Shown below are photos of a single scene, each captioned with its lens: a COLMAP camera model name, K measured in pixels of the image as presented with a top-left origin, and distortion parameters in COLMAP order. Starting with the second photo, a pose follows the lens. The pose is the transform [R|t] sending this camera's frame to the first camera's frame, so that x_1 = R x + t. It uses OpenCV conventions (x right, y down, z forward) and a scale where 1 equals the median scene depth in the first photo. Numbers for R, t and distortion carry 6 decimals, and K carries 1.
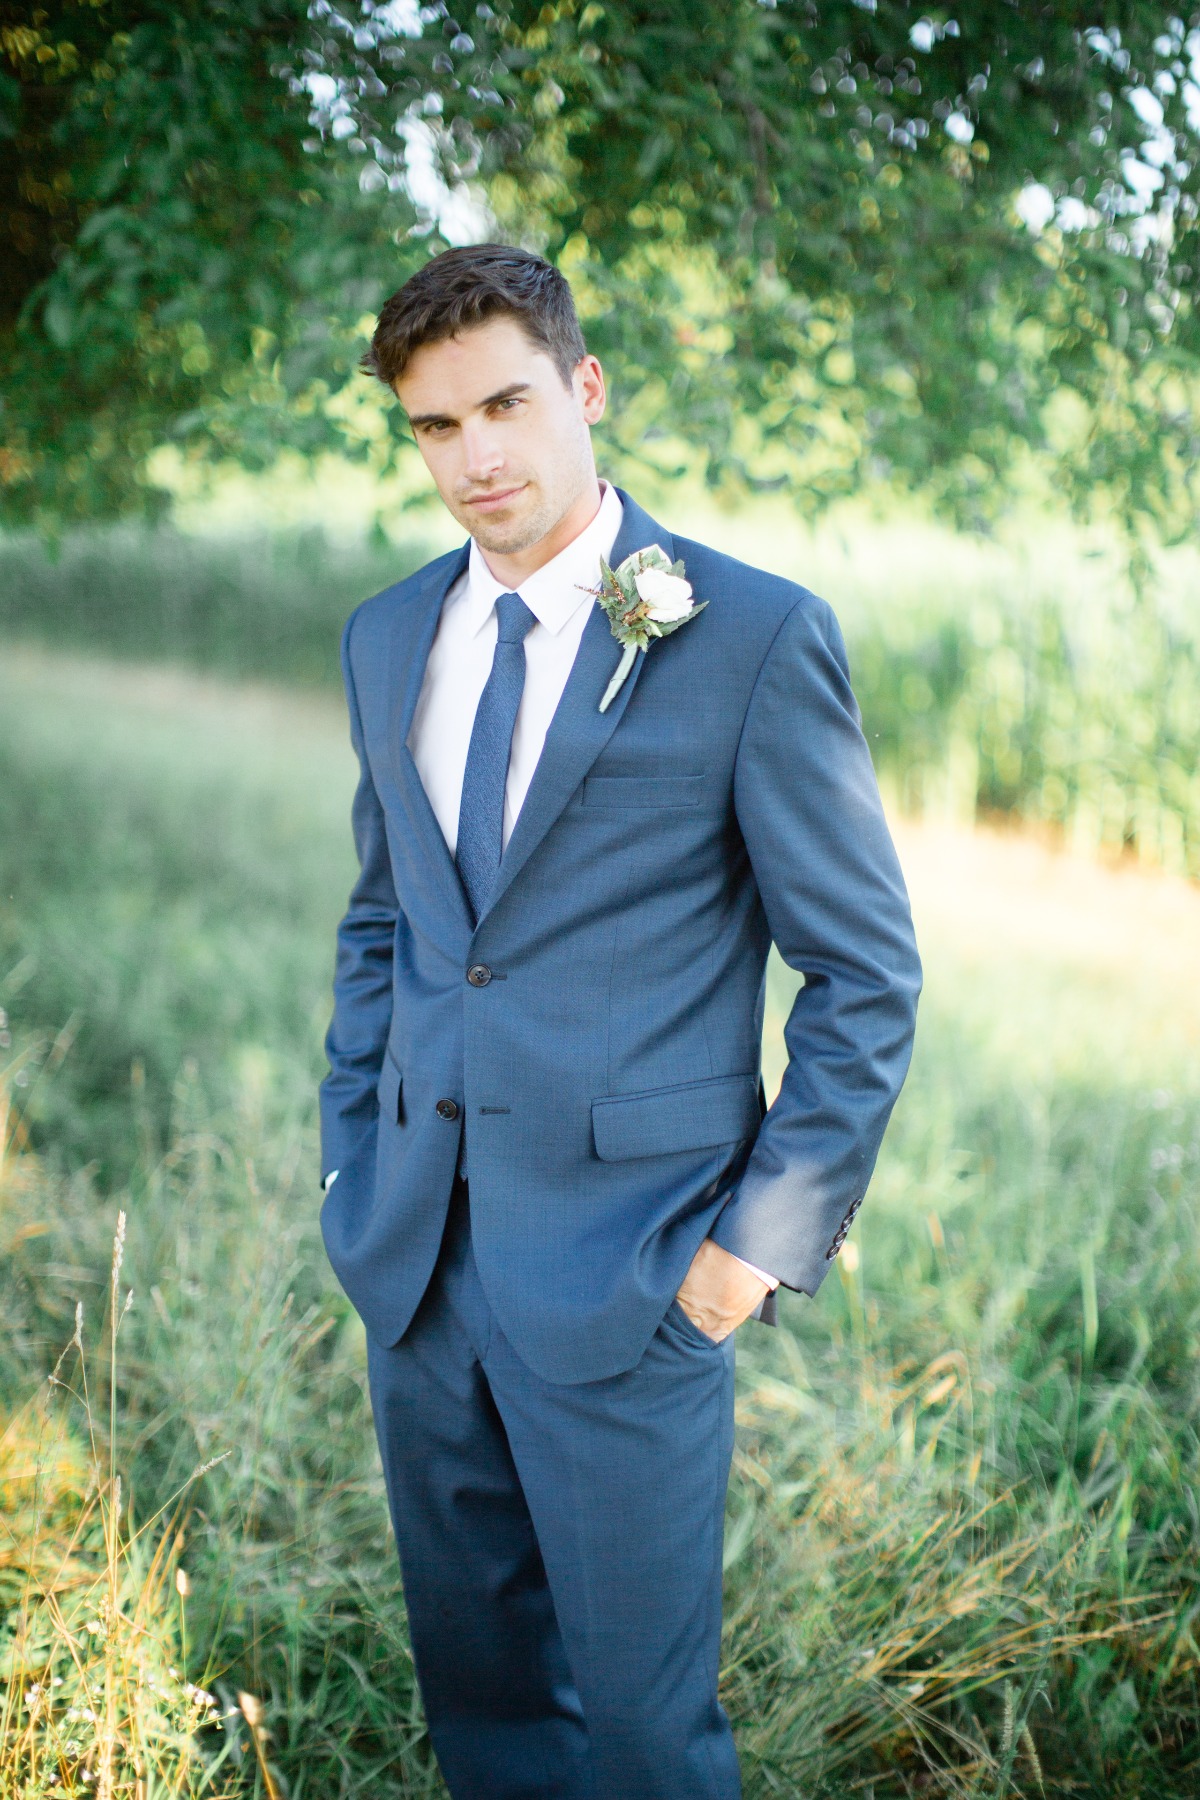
lens RADIAL K [[2917.6, 0, 600.0], [0, 2917.6, 900.0], [0, 0, 1]] dist [-0.255112, 0.058013]
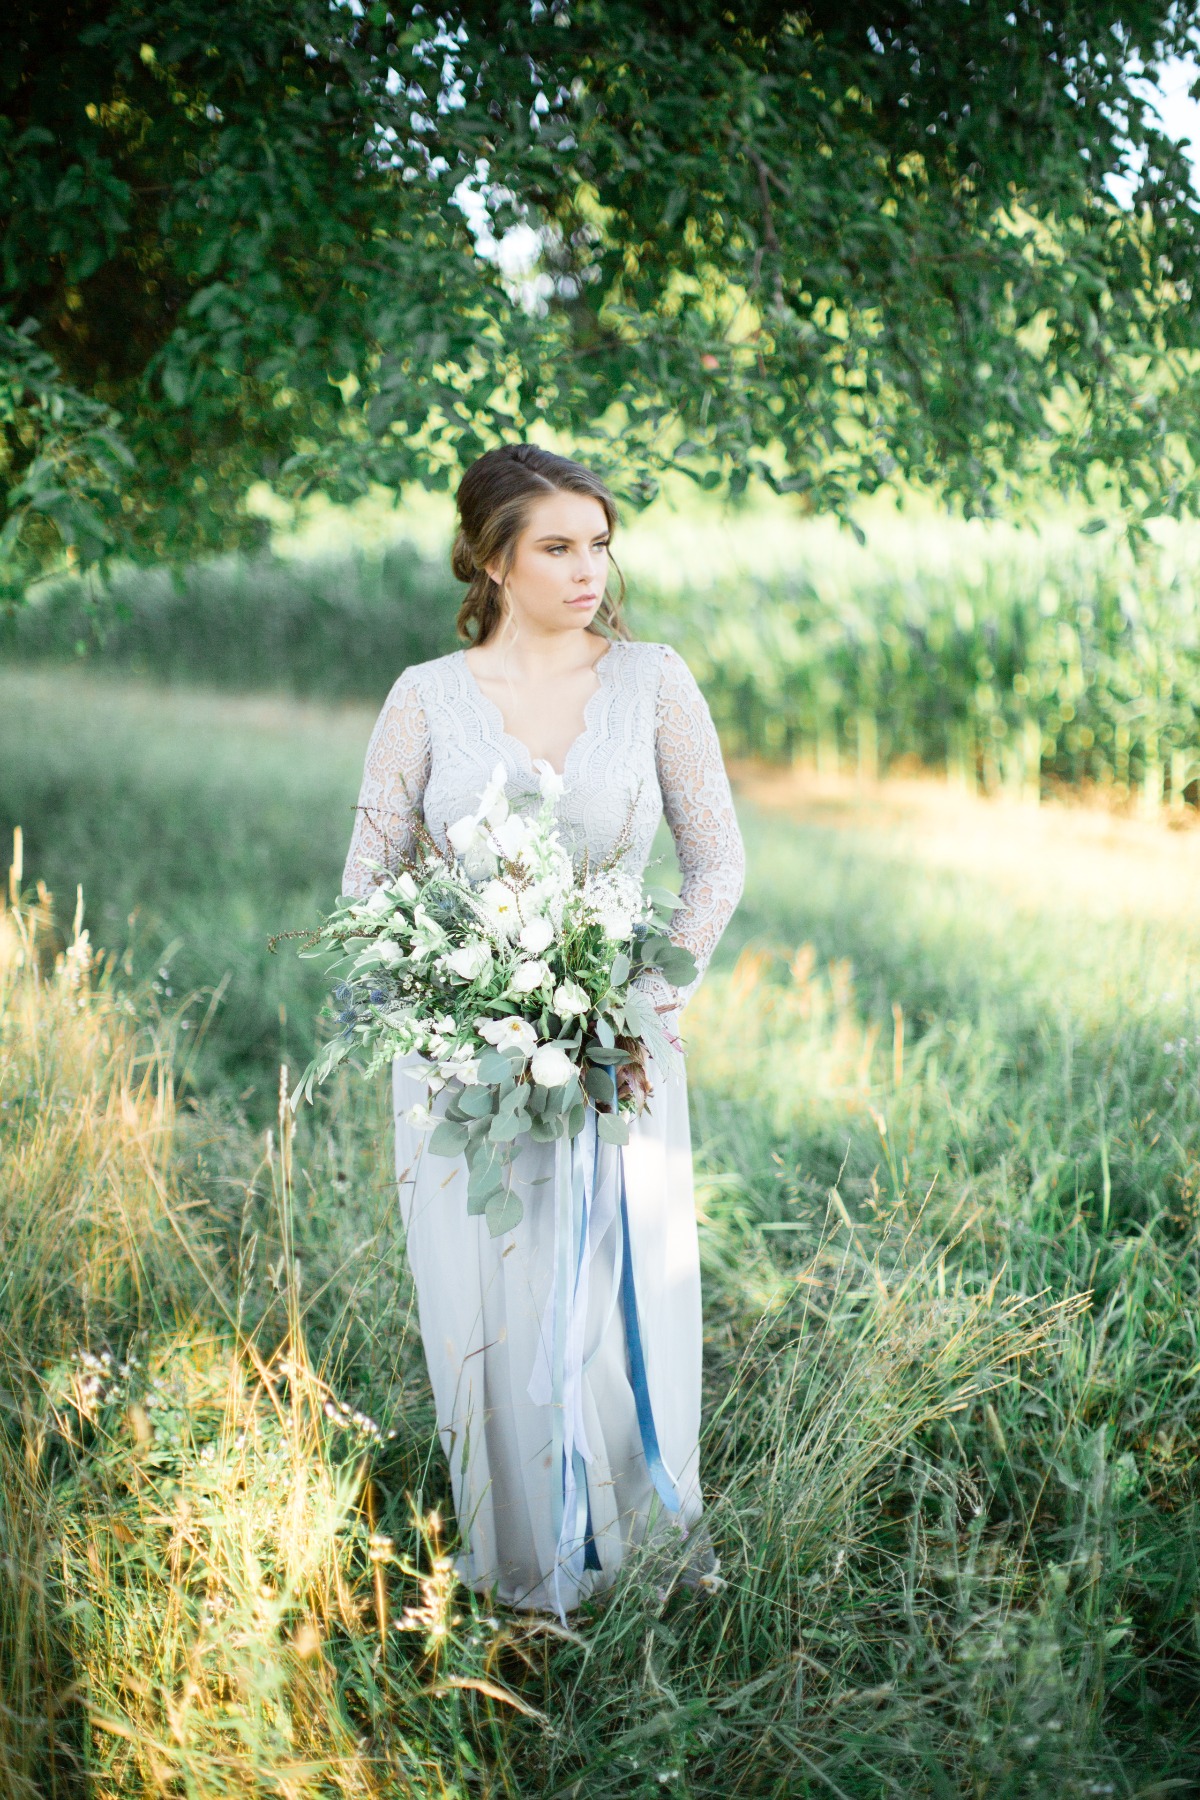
lens RADIAL K [[2925.0, 0, 700.9], [0, 2925.0, 899.4], [0, 0, 1]] dist [-0.147484, -0.138611]
pose [[0.998141, -0.060788, -0.004341, 0.016686], [0.060780, 0.998149, -0.002058, 0.021709], [0.004458, 0.001790, 0.999988, -0.164634]]
